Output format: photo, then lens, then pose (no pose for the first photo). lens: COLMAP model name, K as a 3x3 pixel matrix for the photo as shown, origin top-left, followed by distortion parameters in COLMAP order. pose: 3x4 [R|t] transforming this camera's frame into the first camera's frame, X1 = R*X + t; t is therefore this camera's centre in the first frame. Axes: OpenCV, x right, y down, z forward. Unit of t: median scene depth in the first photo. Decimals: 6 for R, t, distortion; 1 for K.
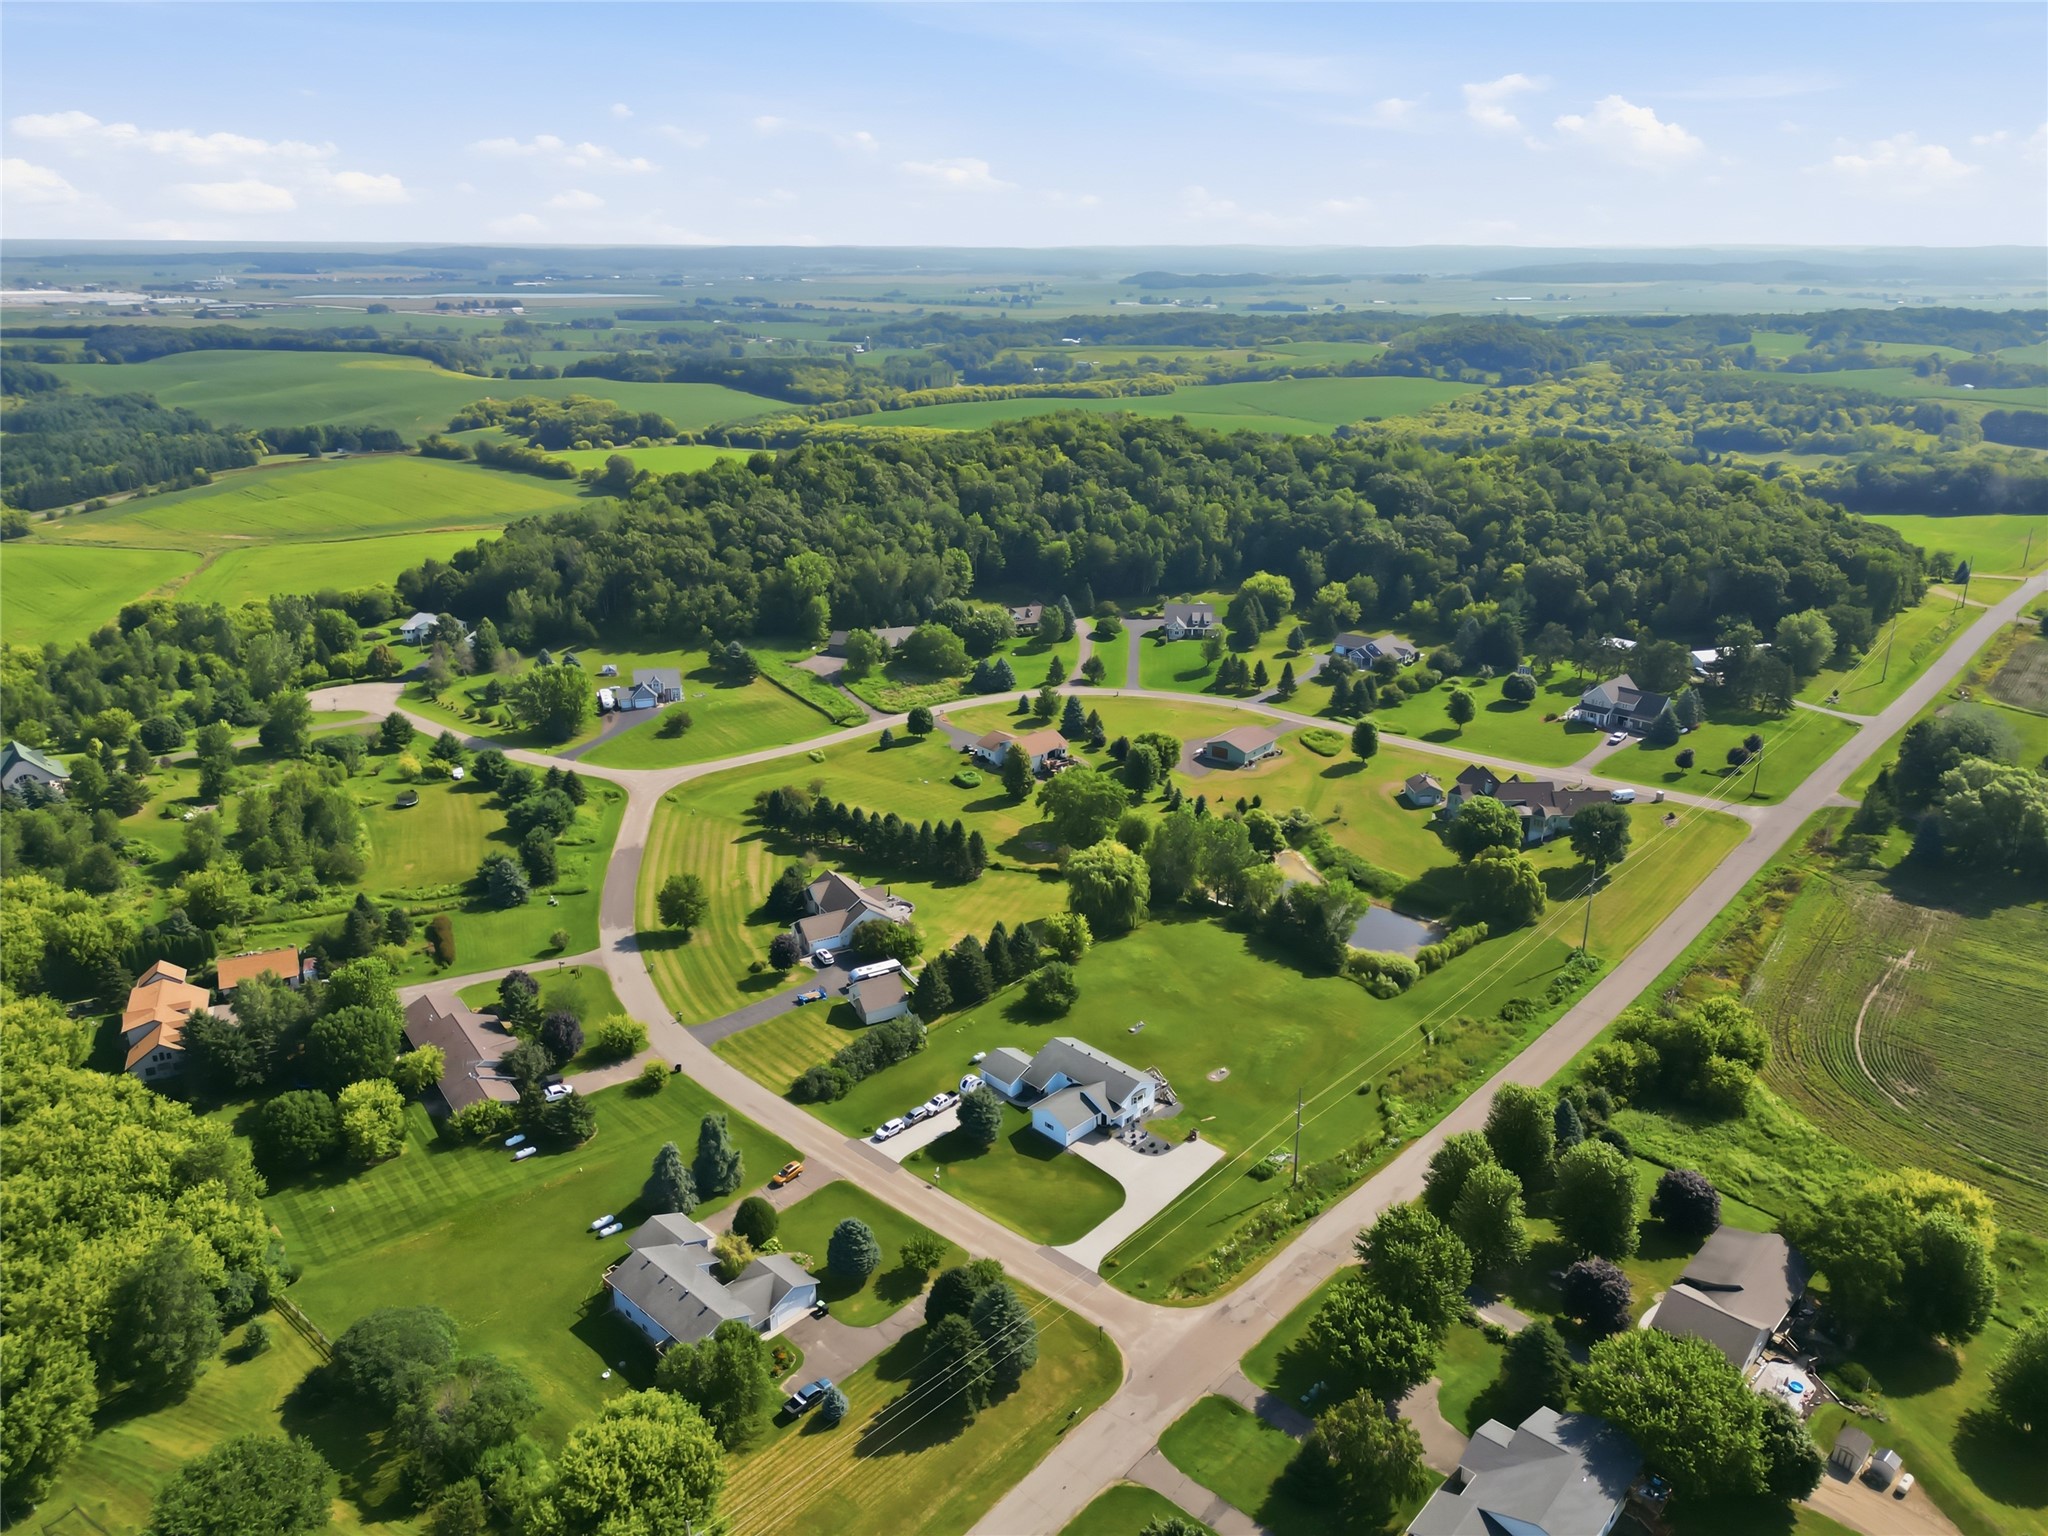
lens RADIAL K [[1441.6, 0, 1024.0], [0, 1441.6, 768.0], [0, 0, 1]] dist [0.085402, -0.083285]
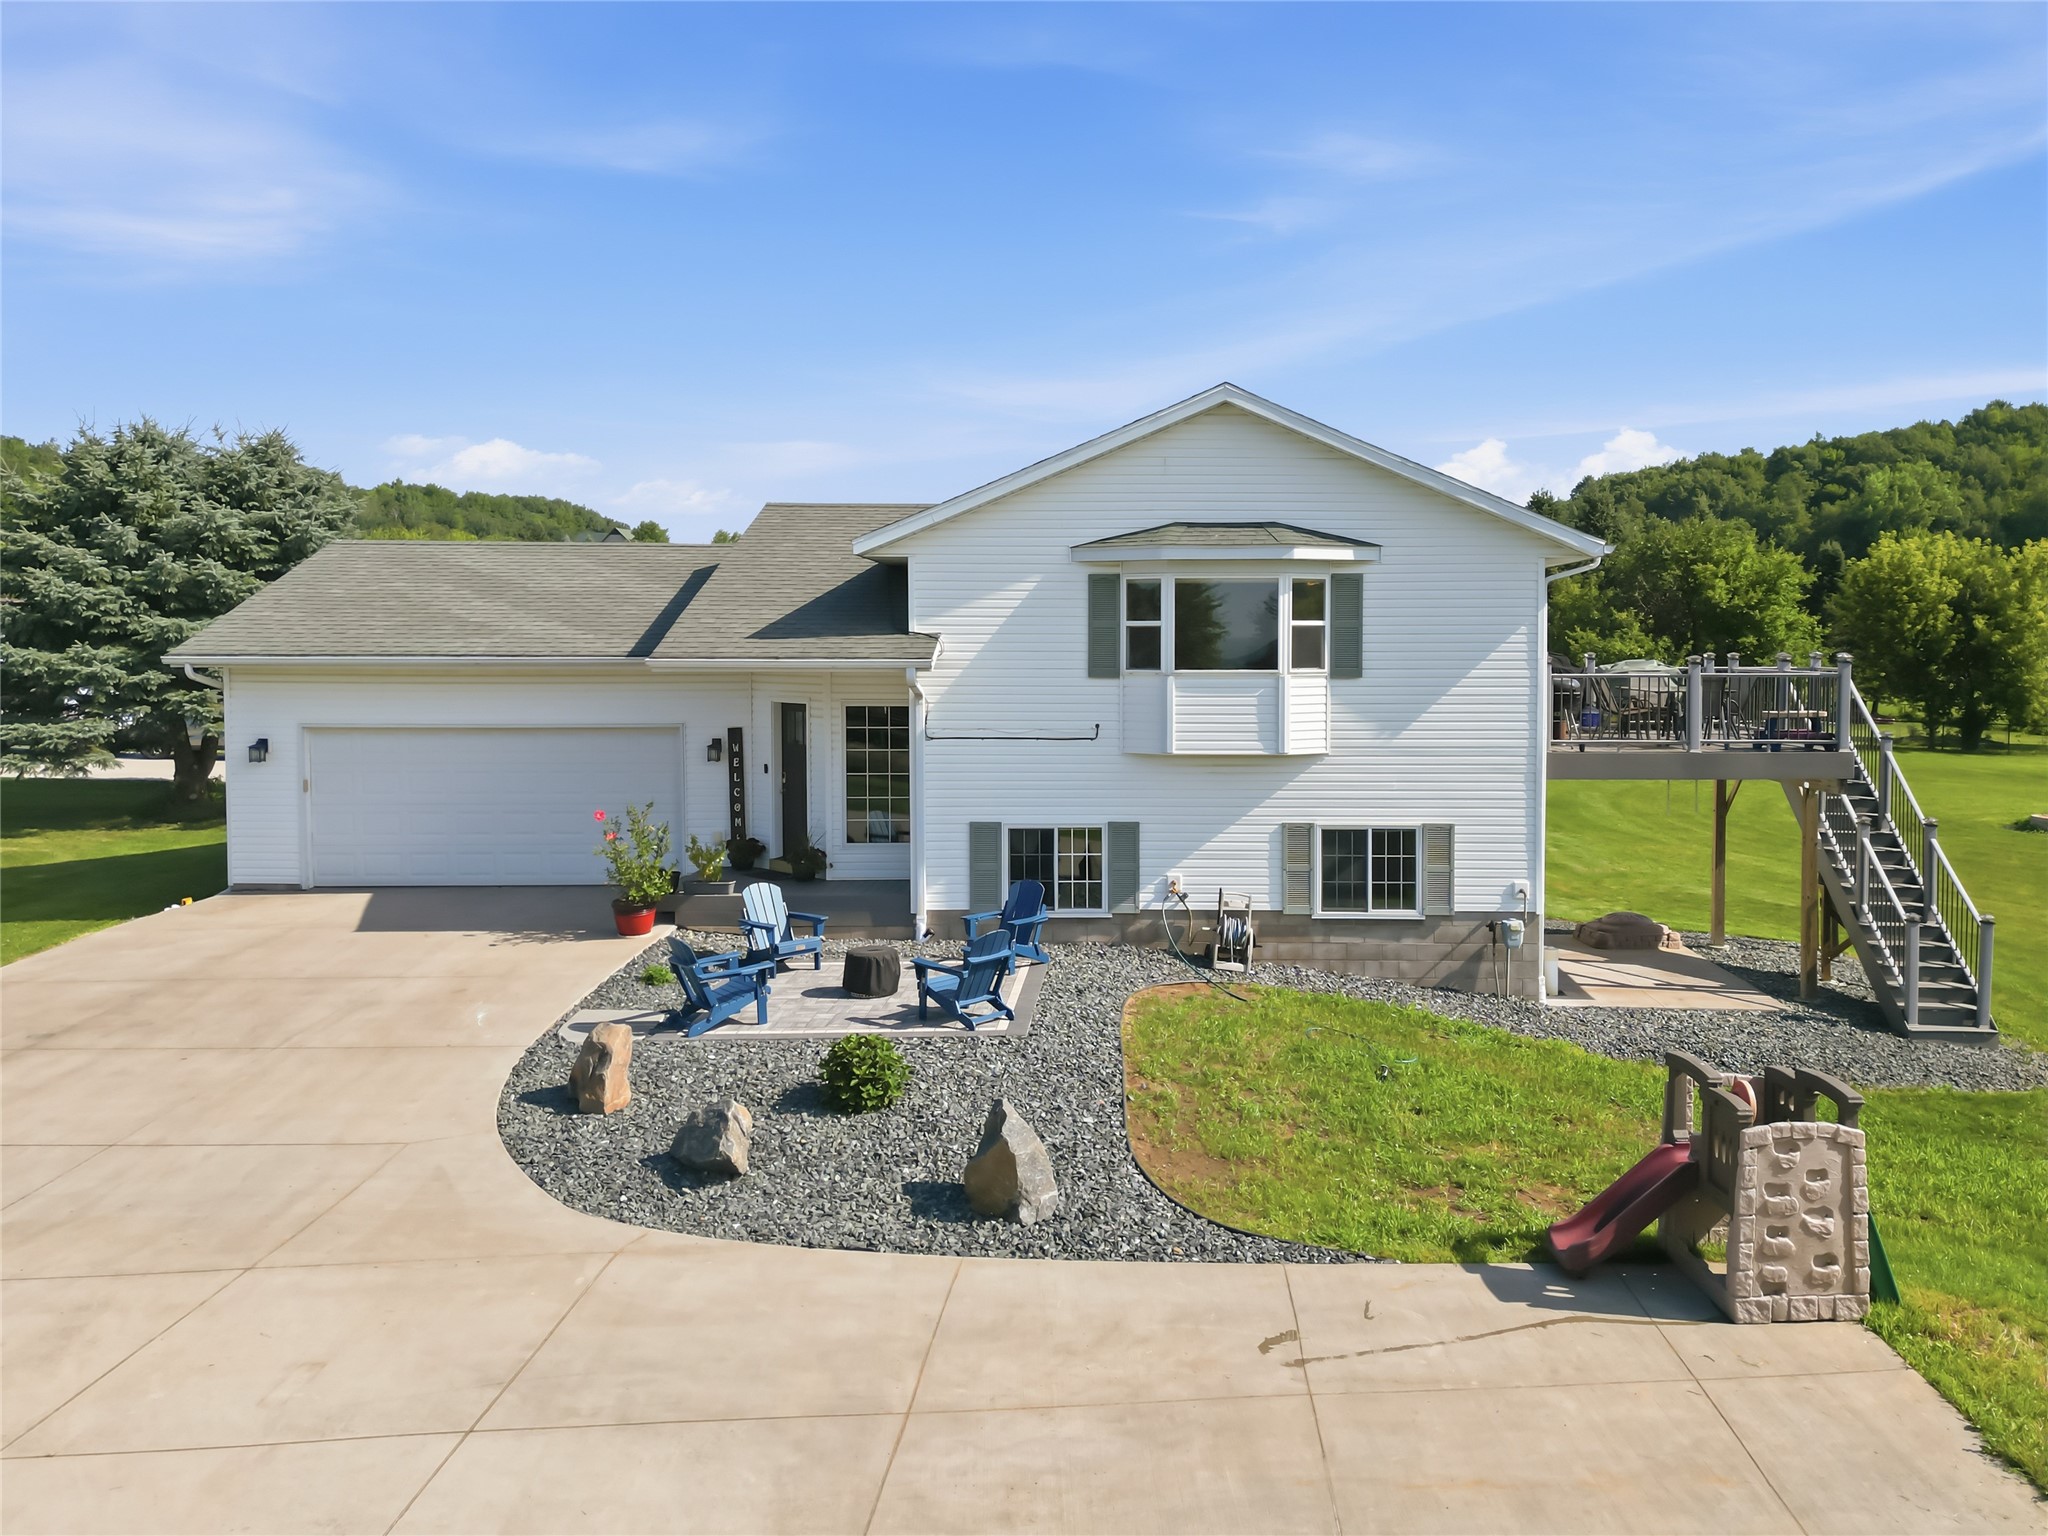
lens RADIAL K [[1562.7, 0, 1184.5], [0, 1562.7, 717.1], [0, 0, 1]] dist [0.027920, -0.000991]
pose [[0.718088, 0.034254, -0.695109, 0.117884], [-0.237541, 0.950872, -0.198536, 0.215650], [0.654159, 0.307683, 0.690947, 0.813497]]
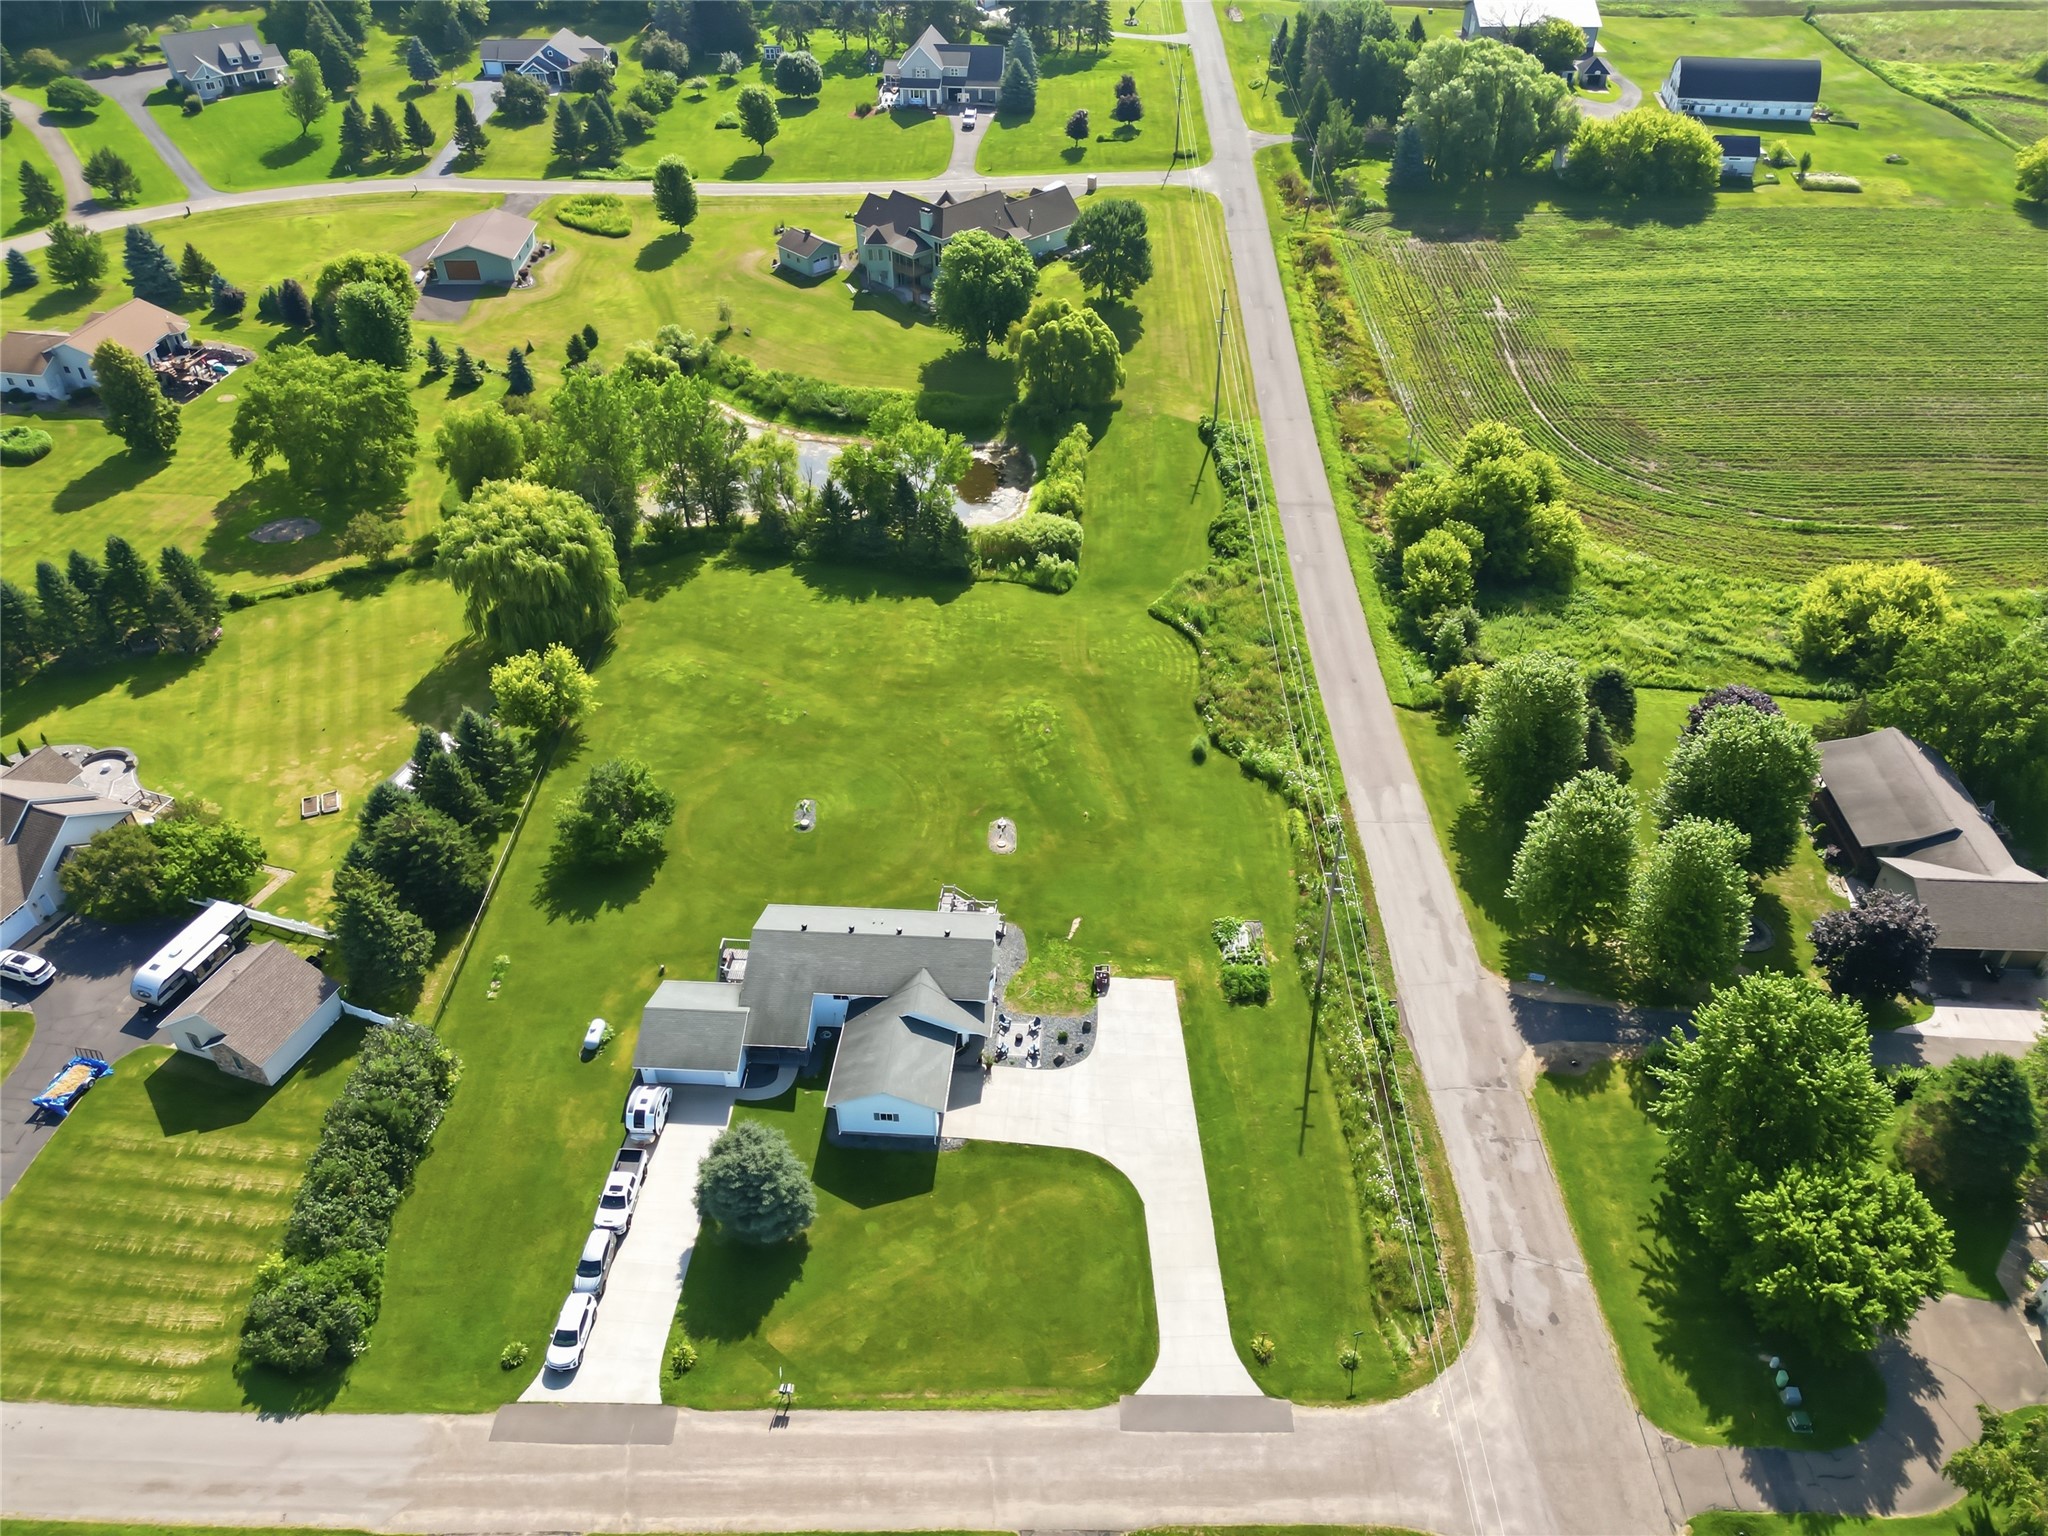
lens RADIAL K [[1495.0, 0, 1050.0], [0, 1495.0, 758.4], [0, 0, 1]] dist [0.087891, -0.081260]
pose [[0.752558, -0.411082, 0.514459, -0.123548], [0.223222, 0.894219, 0.387999, -0.029358], [-0.619539, -0.177154, 0.764715, 0.520400]]
